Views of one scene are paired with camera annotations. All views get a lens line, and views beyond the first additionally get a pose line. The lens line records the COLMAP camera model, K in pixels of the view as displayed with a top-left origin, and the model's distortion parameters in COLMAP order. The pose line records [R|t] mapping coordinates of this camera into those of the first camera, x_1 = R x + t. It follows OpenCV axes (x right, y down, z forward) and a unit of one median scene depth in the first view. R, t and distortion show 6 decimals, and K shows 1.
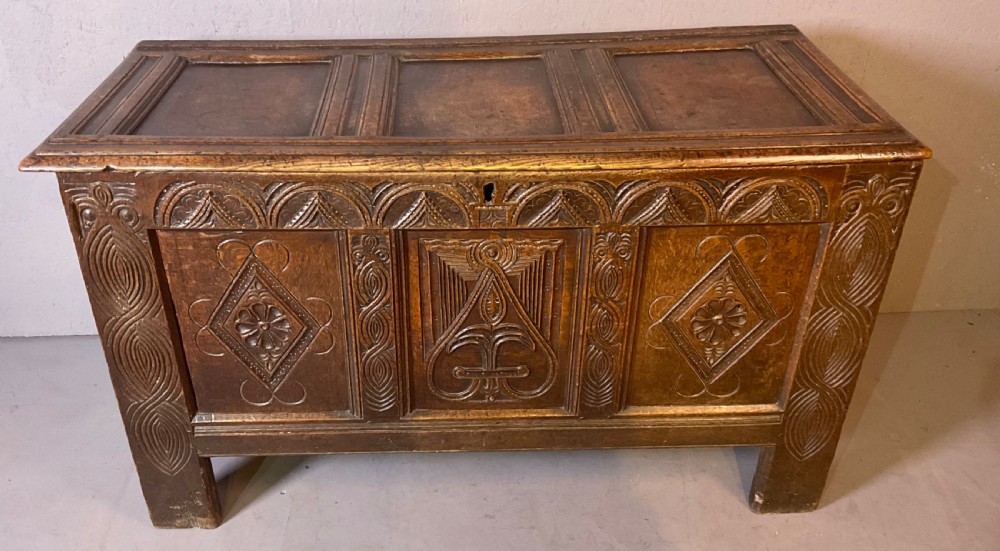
lens RADIAL K [[890.8, 0, 464.7], [0, 890.8, 304.1], [0, 0, 1]] dist [0.102485, -0.171606]
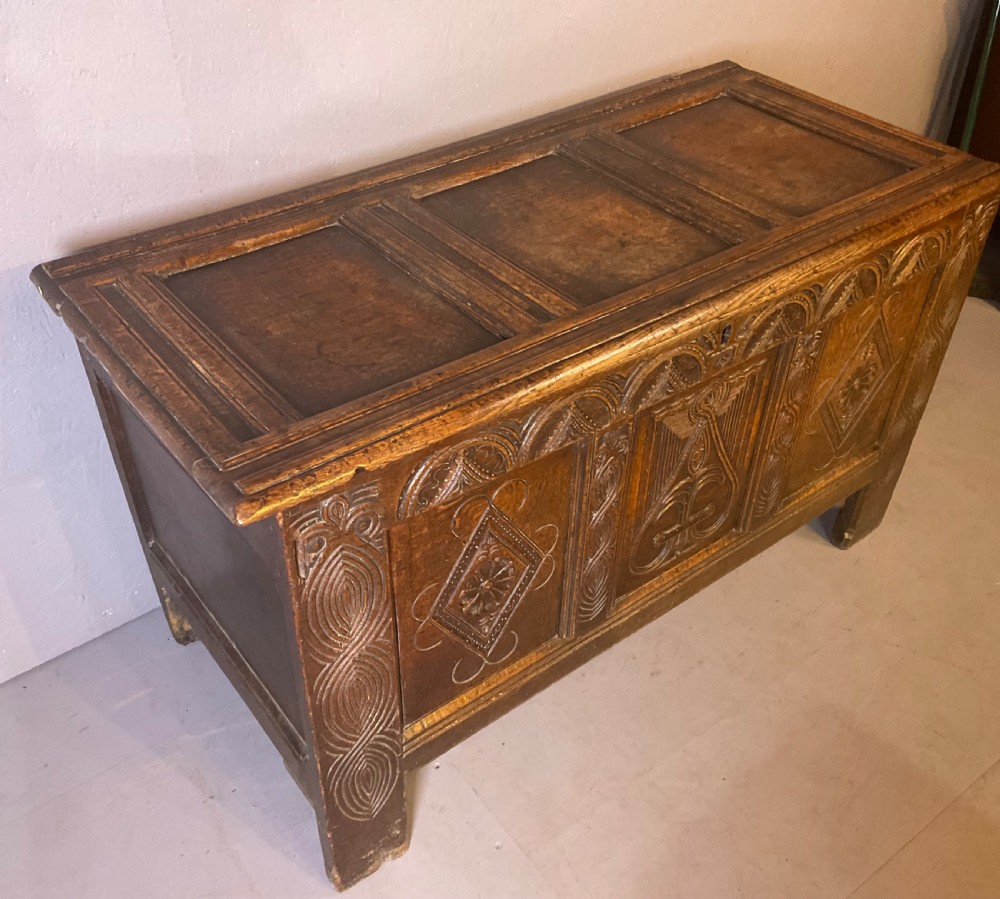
lens RADIAL K [[1005.1, 0, 478.2], [0, 1005.1, 434.5], [0, 0, 1]] dist [0.058087, 0.000000]
pose [[0.814615, -0.350082, 0.462434, -0.585411], [0.306729, 0.936709, 0.168800, -0.245792], [-0.492260, 0.004335, 0.870437, 0.247503]]
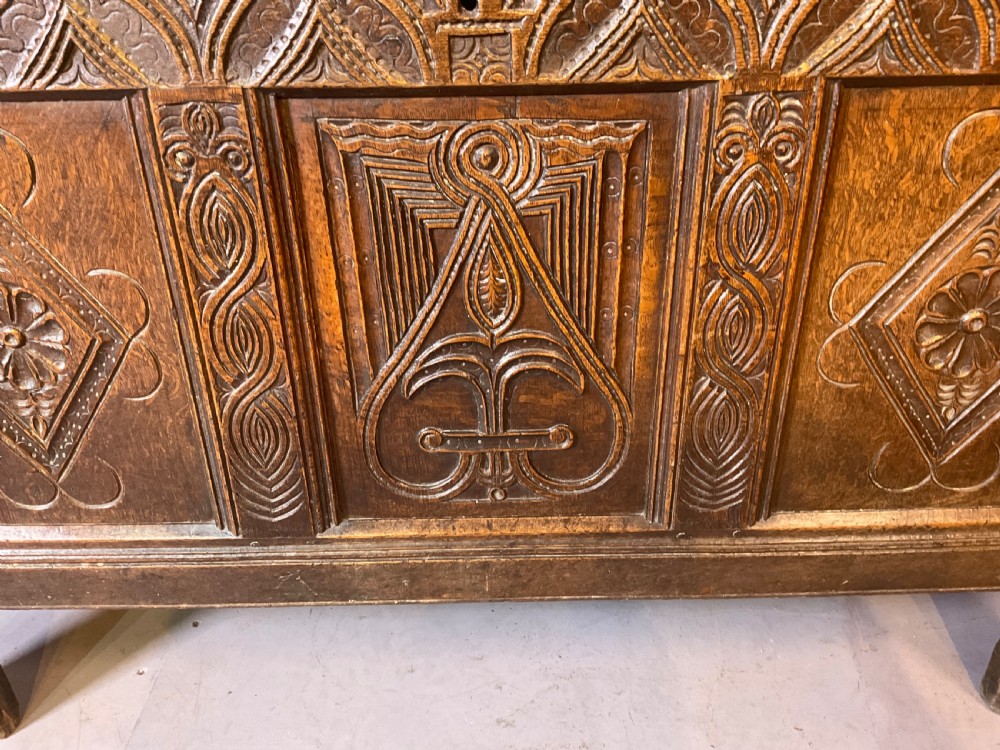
lens RADIAL K [[836.4, 0, 497.7], [0, 836.4, 376.9], [0, 0, 1]] dist [0.100048, -0.192006]
pose [[0.999565, -0.006059, -0.028848, 0.046137], [0.003836, 0.997064, -0.076477, 0.080750], [0.029226, 0.076333, 0.996654, 0.559668]]
